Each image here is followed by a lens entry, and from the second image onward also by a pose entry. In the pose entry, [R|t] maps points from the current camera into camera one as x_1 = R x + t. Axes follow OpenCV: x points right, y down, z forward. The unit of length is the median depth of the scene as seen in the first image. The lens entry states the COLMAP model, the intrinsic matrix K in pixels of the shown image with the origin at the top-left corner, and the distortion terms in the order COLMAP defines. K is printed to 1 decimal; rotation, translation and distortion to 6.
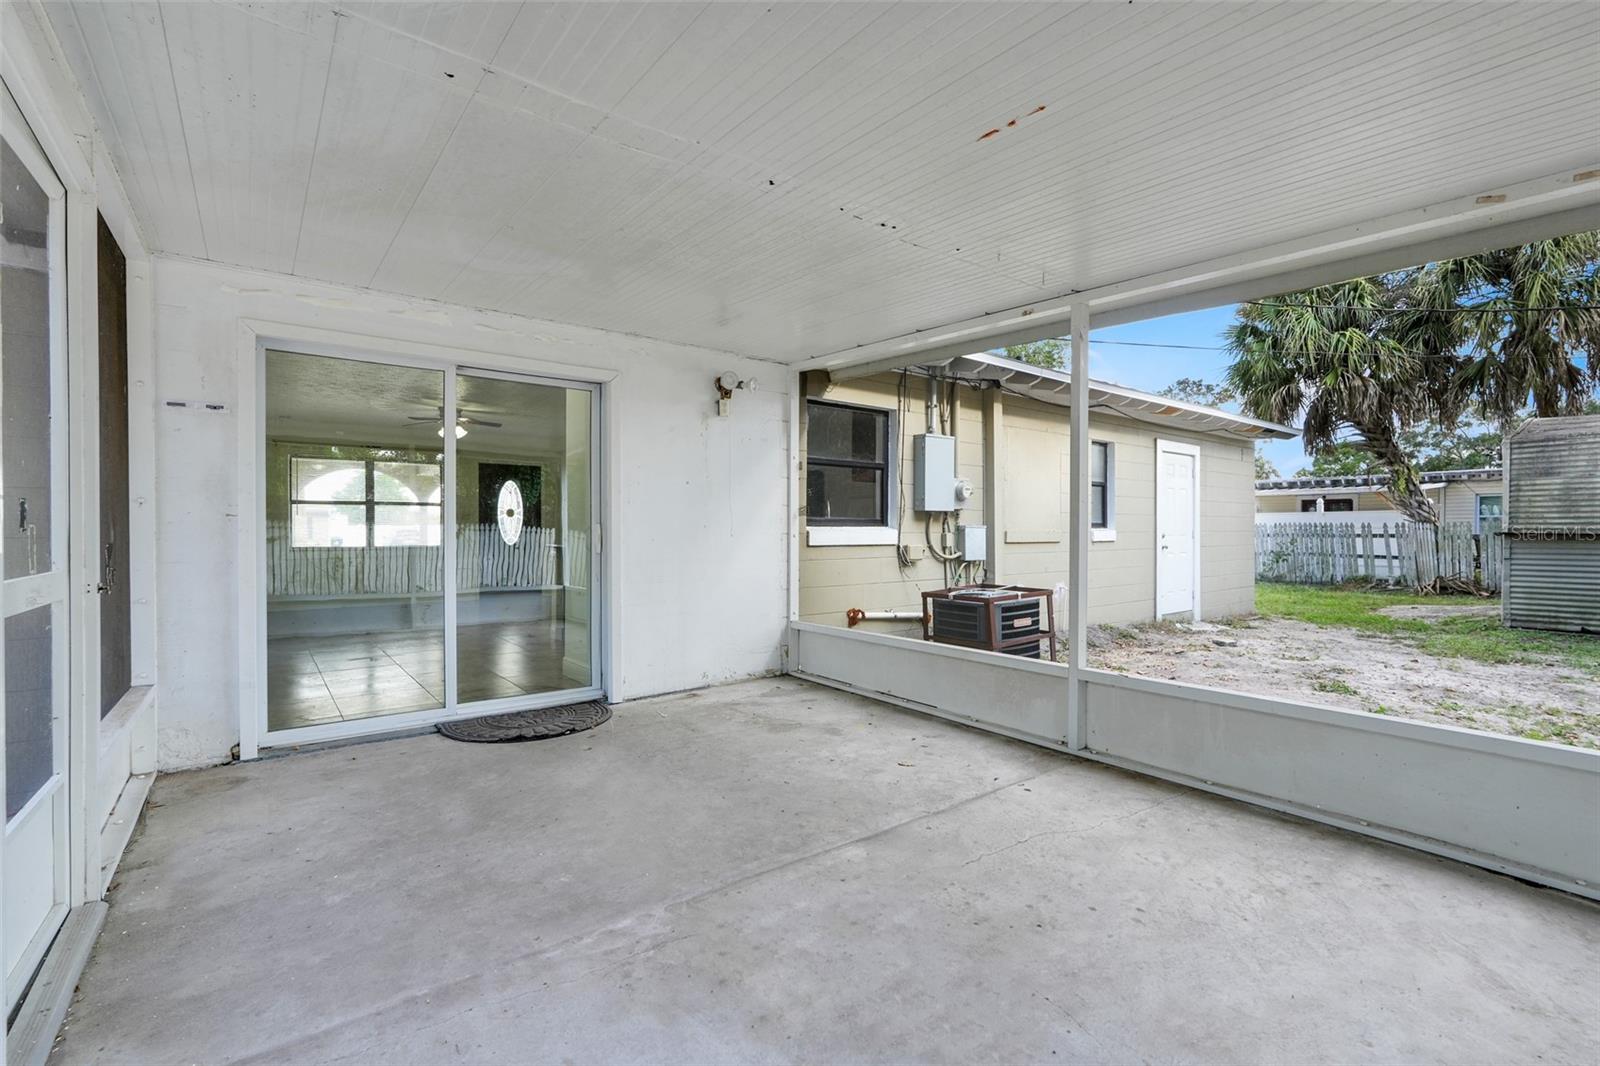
lens RADIAL K [[707.3, 0, 798.8], [0, 707.3, 532.5], [0, 0, 1]] dist [-0.014114, 0.006213]
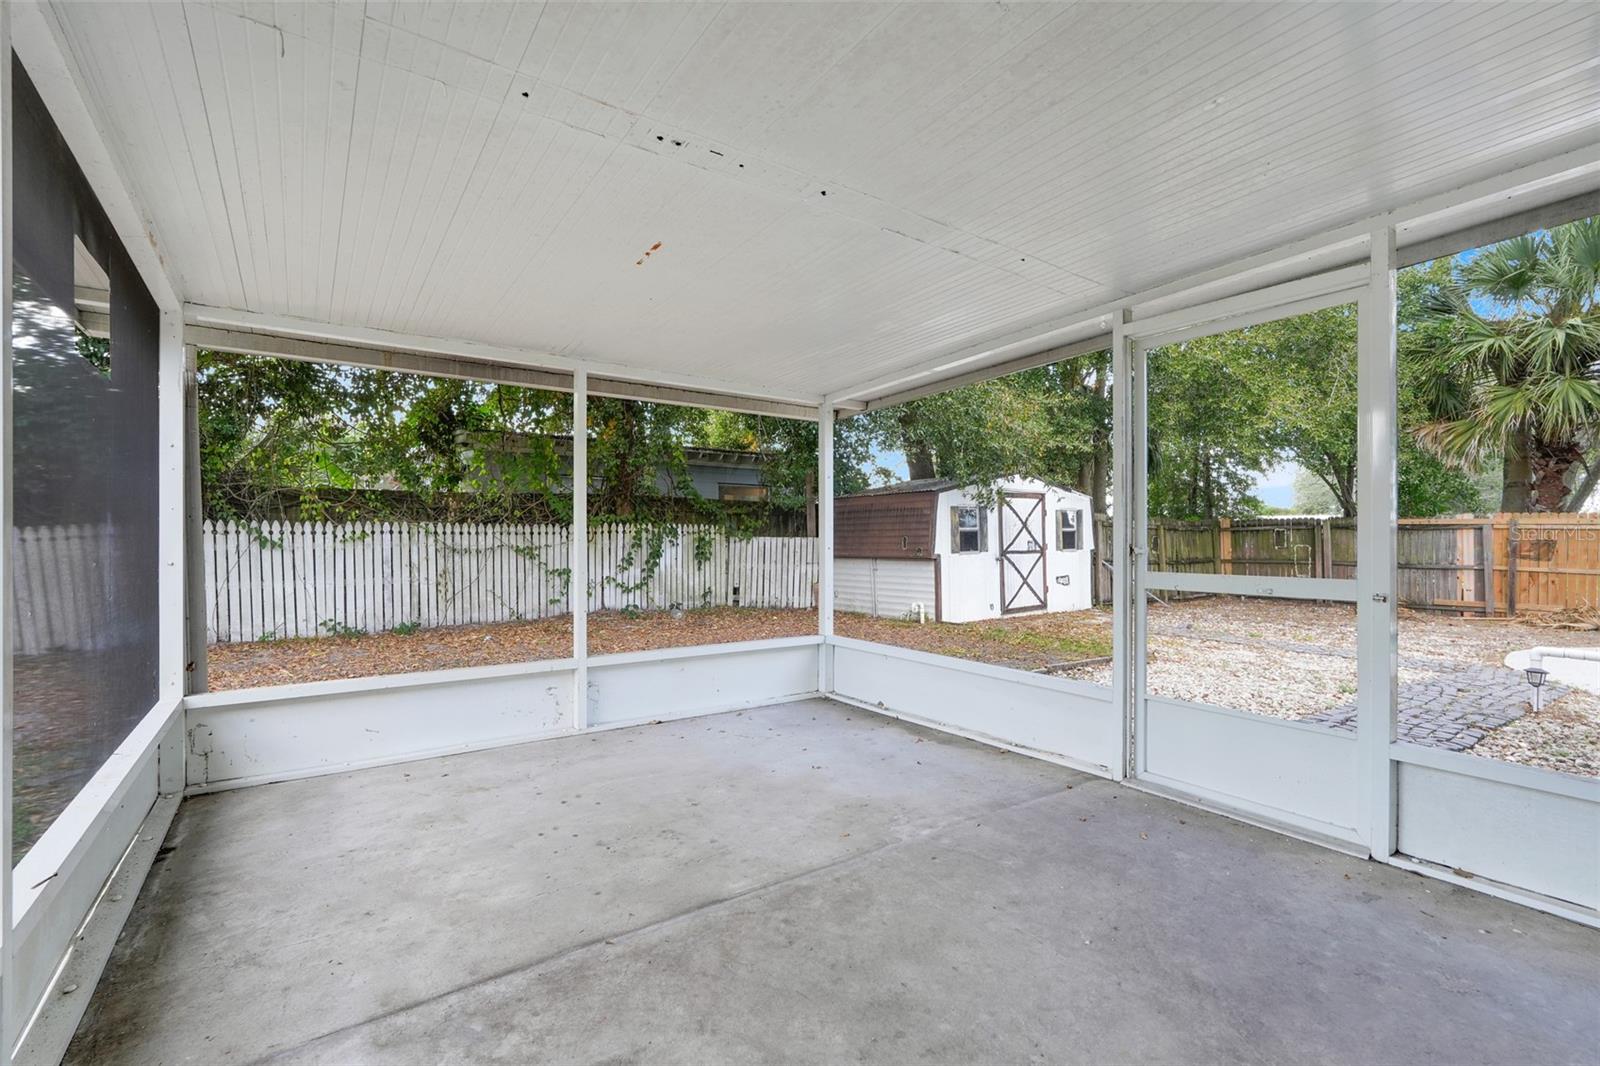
lens RADIAL K [[707.3, 0, 801.6], [0, 707.3, 541.5], [0, 0, 1]] dist [-0.014114, 0.006213]
pose [[-0.999212, -0.002539, 0.039617, -0.047540], [-0.002124, 0.999942, 0.010535, -0.023446], [-0.039642, 0.010442, -0.999159, 1.961095]]
